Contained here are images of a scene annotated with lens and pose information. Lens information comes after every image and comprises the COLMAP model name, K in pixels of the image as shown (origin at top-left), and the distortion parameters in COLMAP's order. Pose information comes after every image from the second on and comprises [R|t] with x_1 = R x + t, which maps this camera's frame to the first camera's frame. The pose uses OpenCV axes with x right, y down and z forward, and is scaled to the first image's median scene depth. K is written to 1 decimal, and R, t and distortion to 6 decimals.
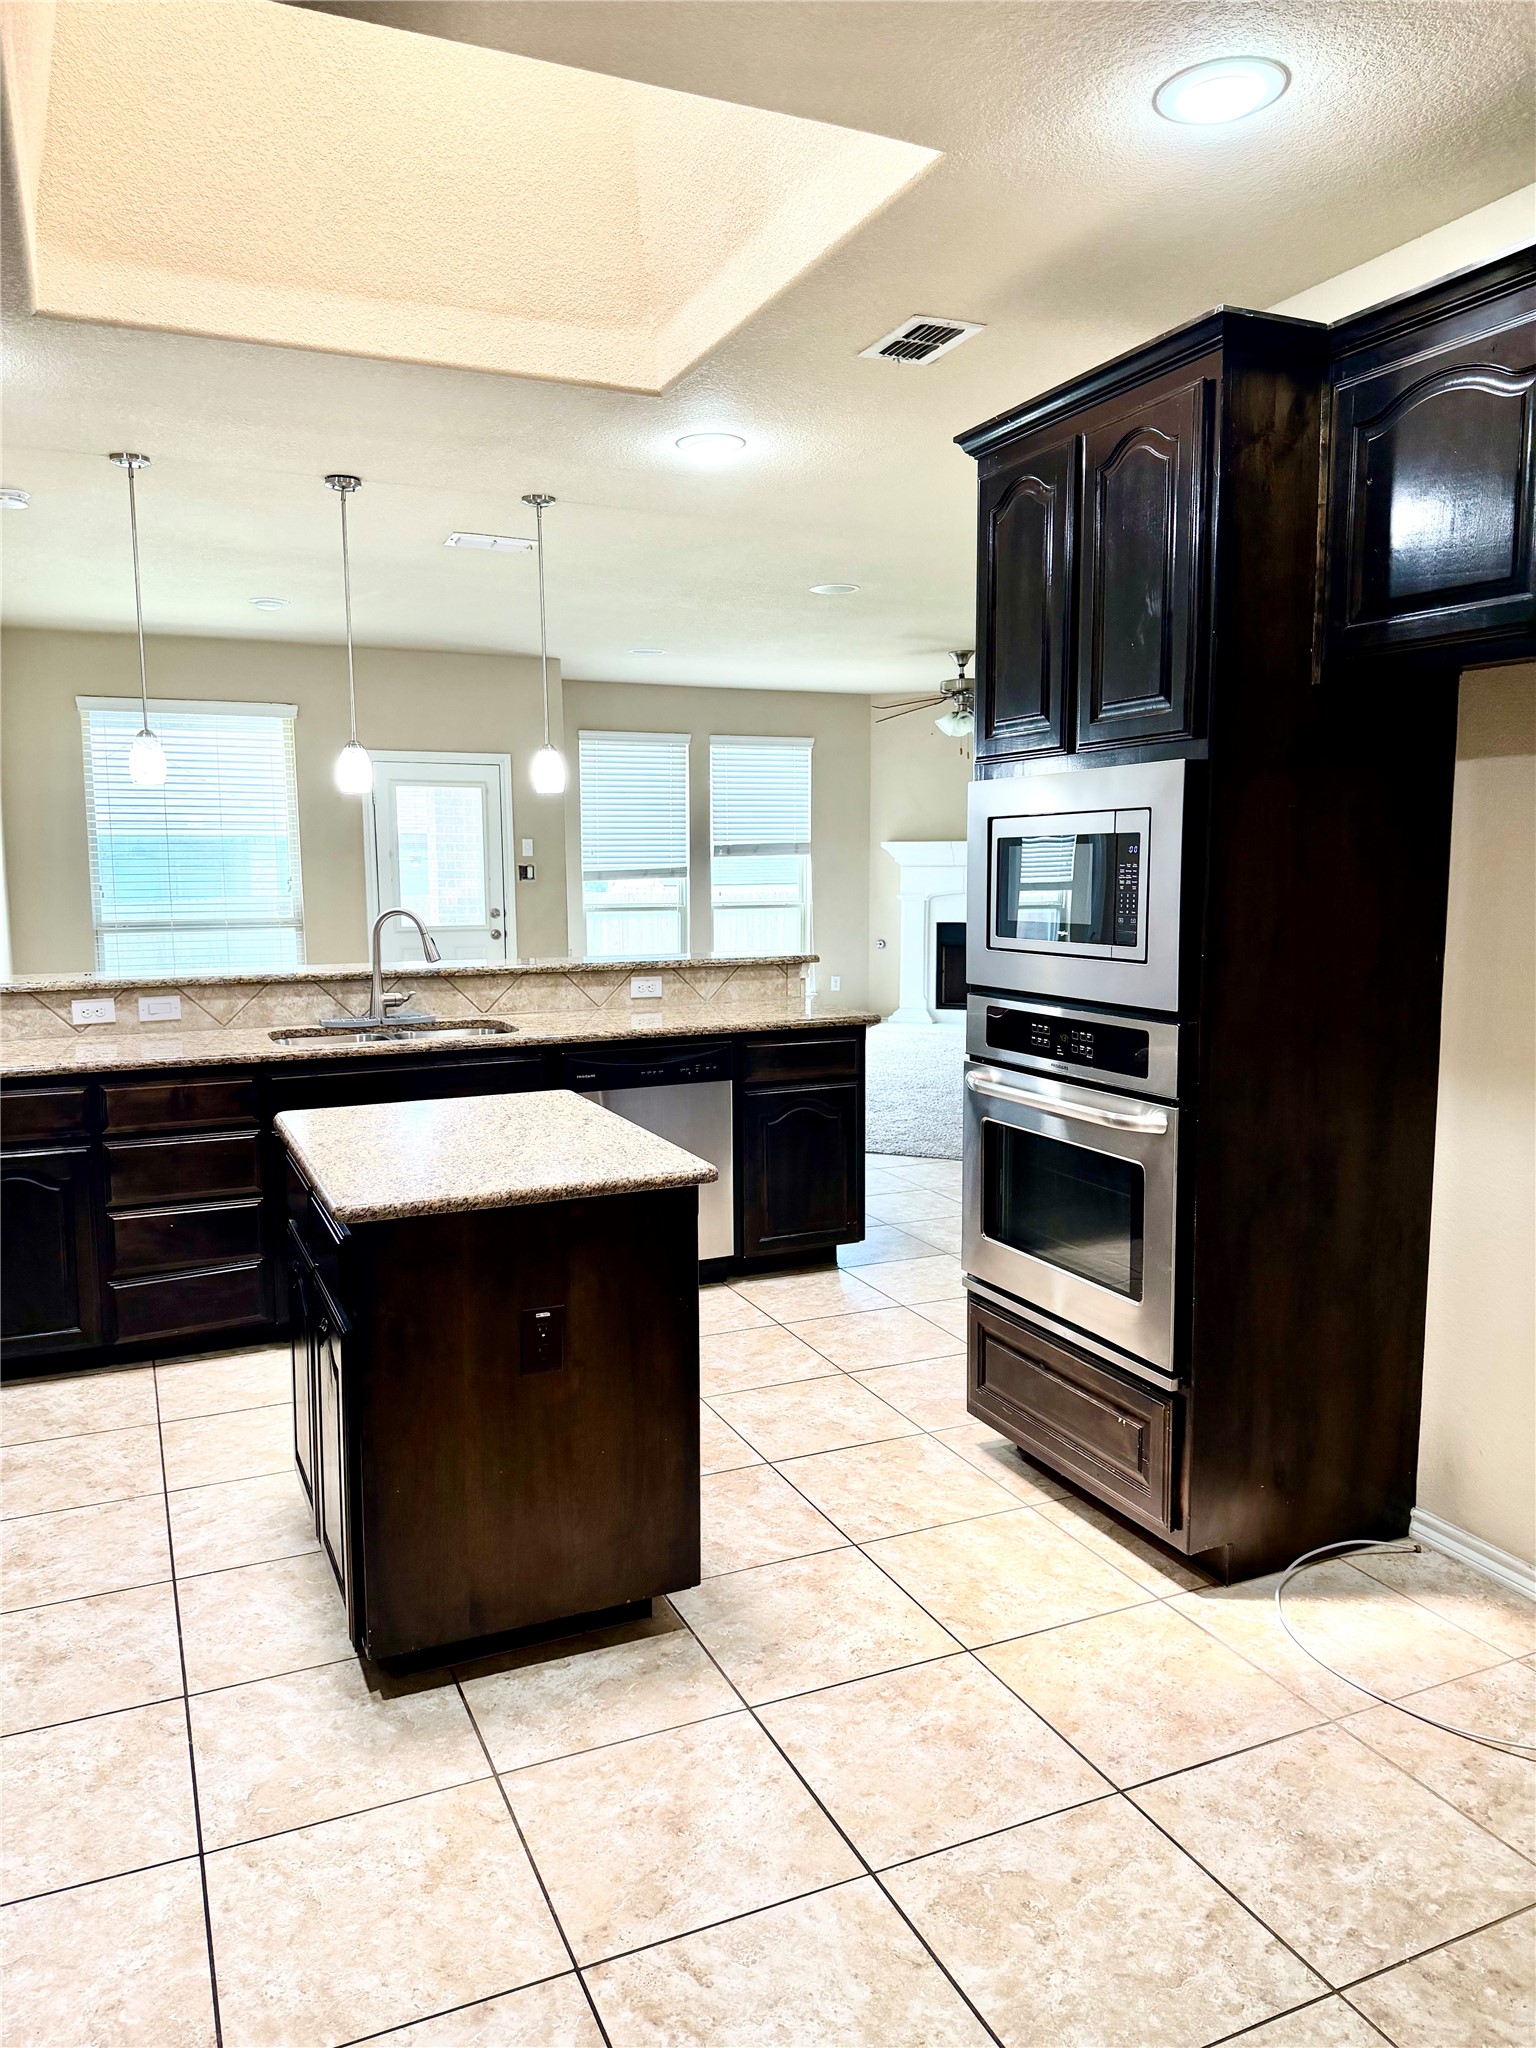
lens RADIAL K [[1431.9, 0, 753.9], [0, 1431.9, 1011.7], [0, 0, 1]] dist [-0.004556, -0.022579]
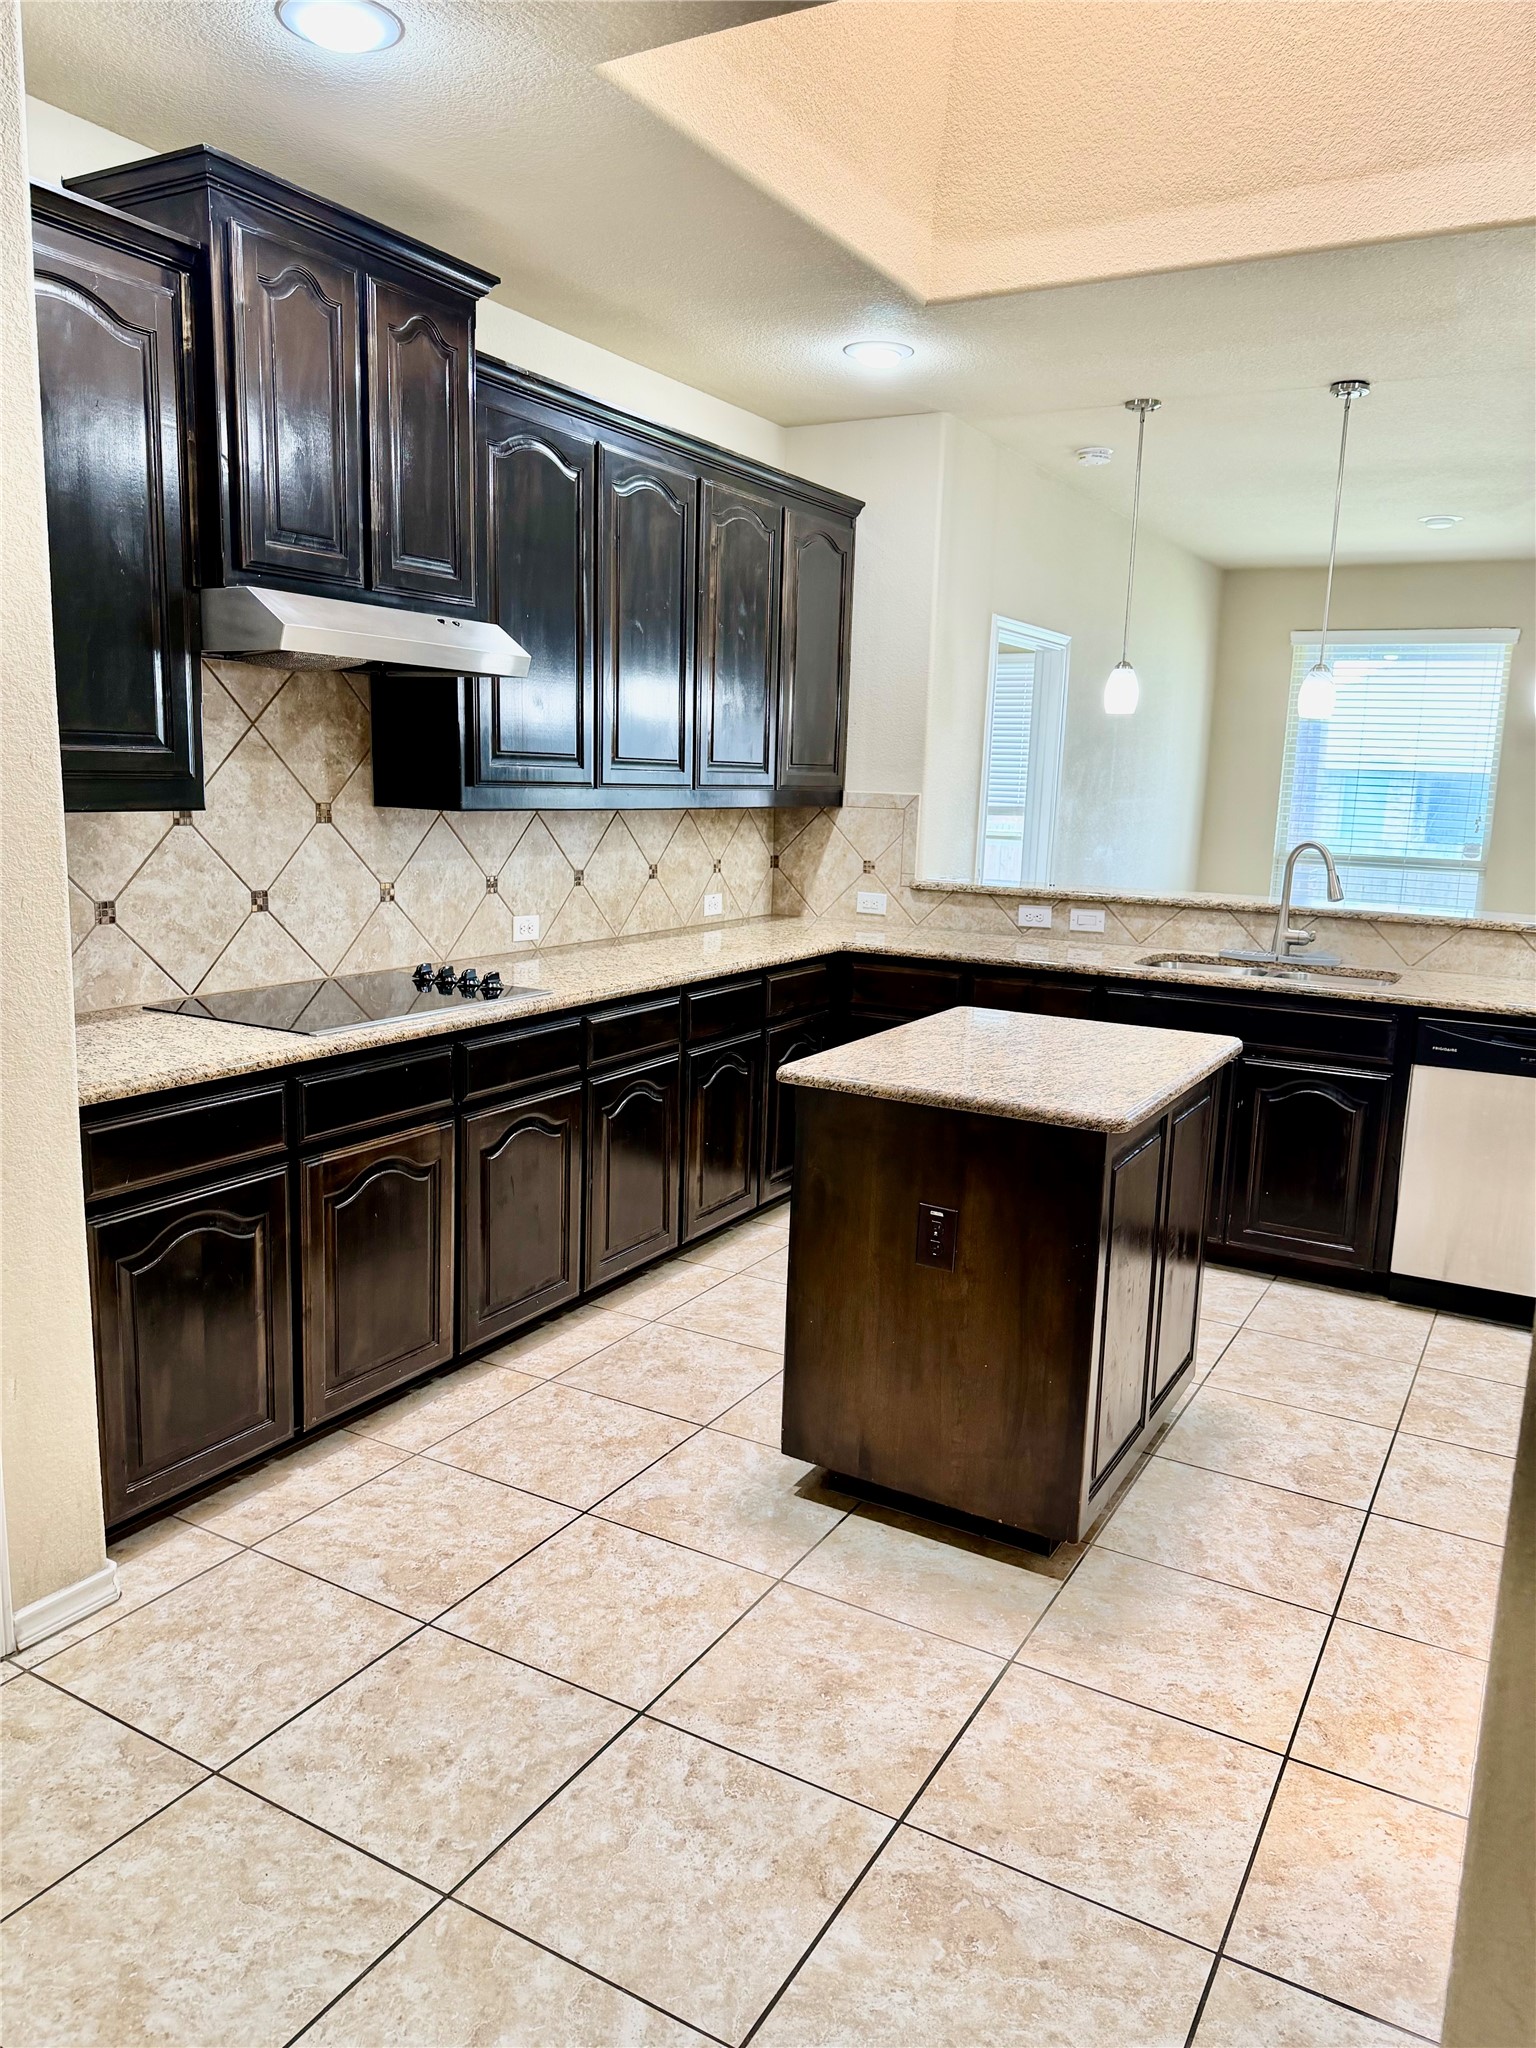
lens RADIAL K [[1431.9, 0, 753.7], [0, 1431.9, 1034.0], [0, 0, 1]] dist [-0.004556, -0.022579]
pose [[0.581551, 0.165773, -0.796440, 0.328678], [-0.120848, 0.985759, 0.116937, -0.013668], [0.804484, 0.028244, 0.593303, 0.148976]]
